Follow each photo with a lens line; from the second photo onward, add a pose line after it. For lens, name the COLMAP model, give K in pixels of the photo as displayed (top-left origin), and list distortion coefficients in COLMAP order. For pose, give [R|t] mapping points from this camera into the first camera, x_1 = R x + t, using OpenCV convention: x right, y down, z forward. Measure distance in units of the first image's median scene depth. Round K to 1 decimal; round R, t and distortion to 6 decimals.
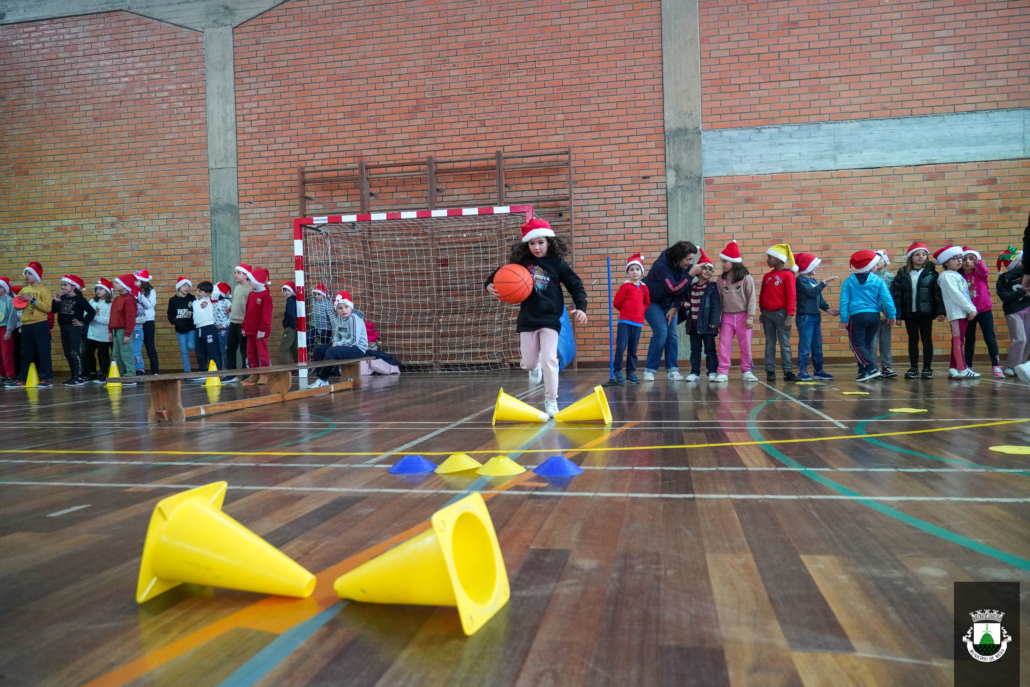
lens RADIAL K [[798.8, 0, 515.0], [0, 798.8, 343.5], [0, 0, 1]] dist [-0.006440, -0.005857]
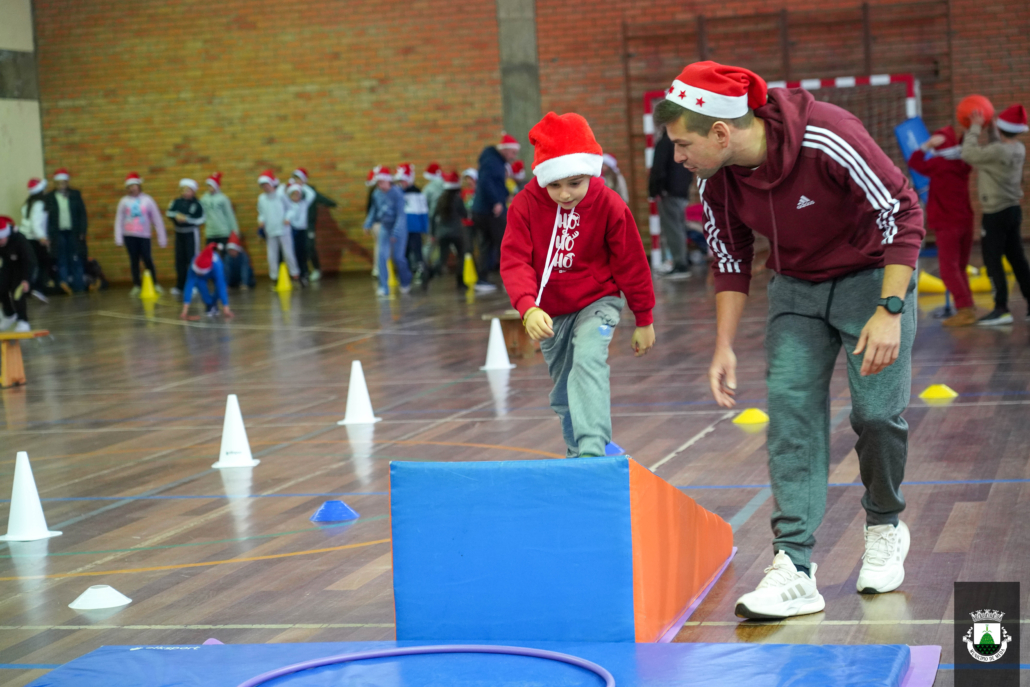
lens RADIAL K [[2299.3, 0, 515.0], [0, 2299.3, 343.5], [0, 0, 1]] dist [0.002242, -0.091565]
pose [[0.997748, -0.024898, -0.062278, -0.238056], [0.027973, 0.998406, 0.049011, -0.001760], [0.060958, -0.050642, 0.996855, -1.442735]]
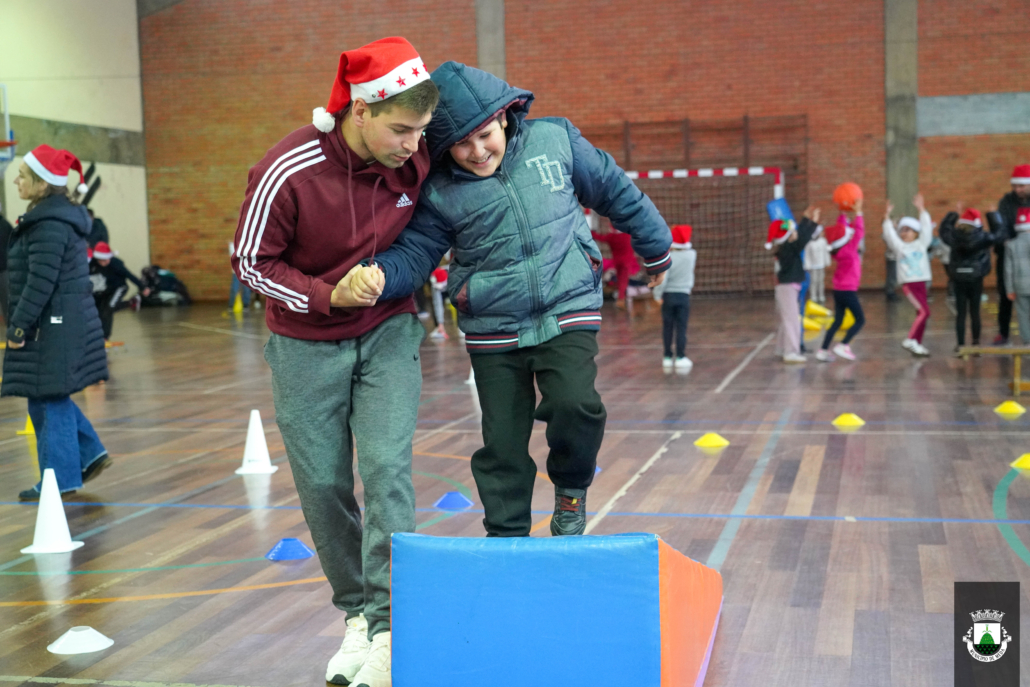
lens RADIAL K [[1548.1, 0, 515.0], [0, 1548.1, 343.5], [0, 0, 1]] dist [0.028857, 0.095935]
pose [[0.999210, 0.004388, -0.039488, -0.256800], [-0.002535, 0.998899, 0.046853, -0.003774], [0.039650, -0.046716, 0.998121, -1.275872]]
